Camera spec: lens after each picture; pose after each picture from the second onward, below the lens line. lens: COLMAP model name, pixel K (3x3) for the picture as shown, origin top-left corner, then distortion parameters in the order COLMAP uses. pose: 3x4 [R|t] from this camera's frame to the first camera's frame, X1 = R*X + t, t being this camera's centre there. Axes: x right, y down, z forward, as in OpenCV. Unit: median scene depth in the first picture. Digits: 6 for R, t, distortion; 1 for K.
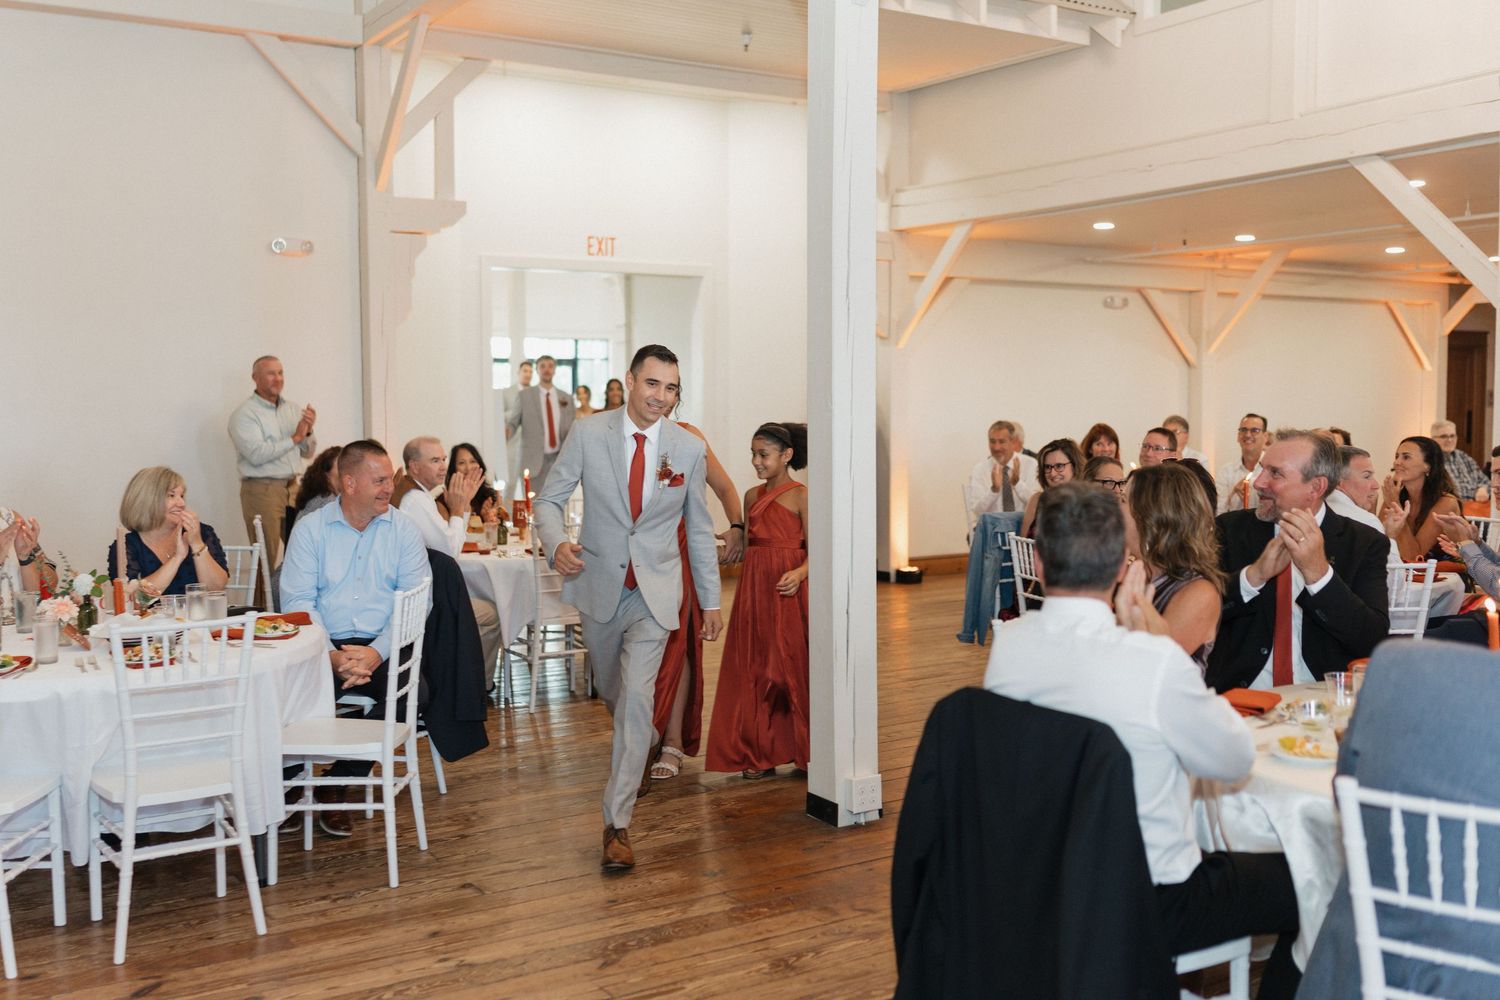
lens RADIAL K [[1489.2, 0, 745.8], [0, 1489.2, 489.7], [0, 0, 1]] dist [-0.019609, 0.000000]
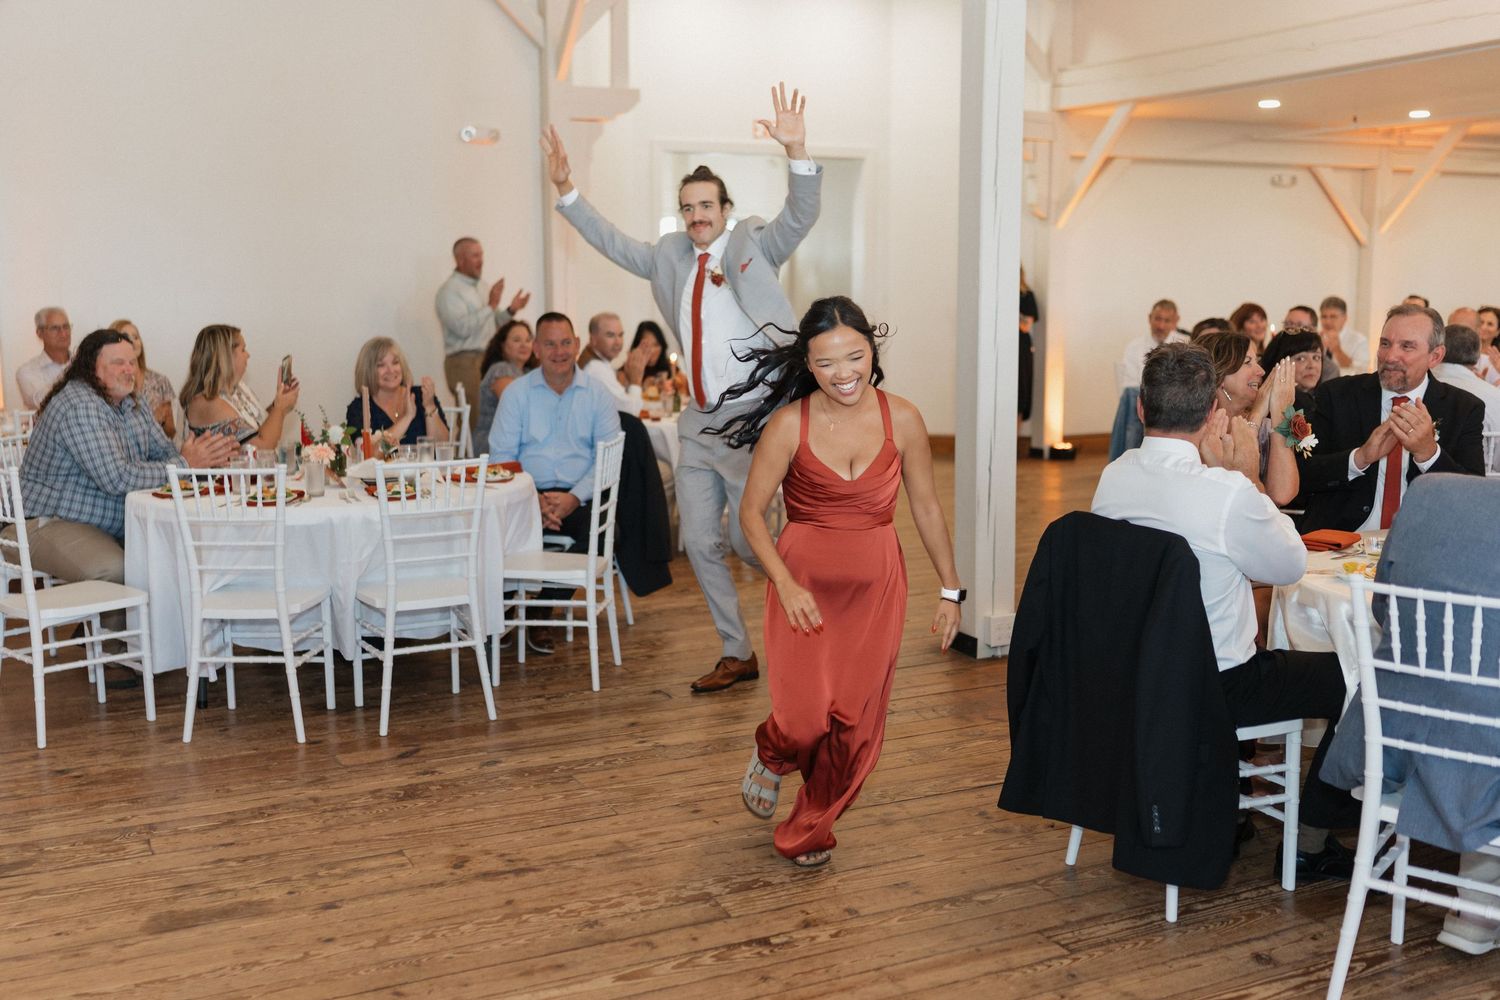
lens RADIAL K [[1489.2, 0, 746.7], [0, 1489.2, 497.5], [0, 0, 1]] dist [-0.019609, 0.000000]
pose [[0.994317, 0.016122, -0.105228, 0.005175], [-0.007149, 0.996346, 0.085107, 0.010202], [0.106215, -0.083871, 0.990800, -0.139541]]
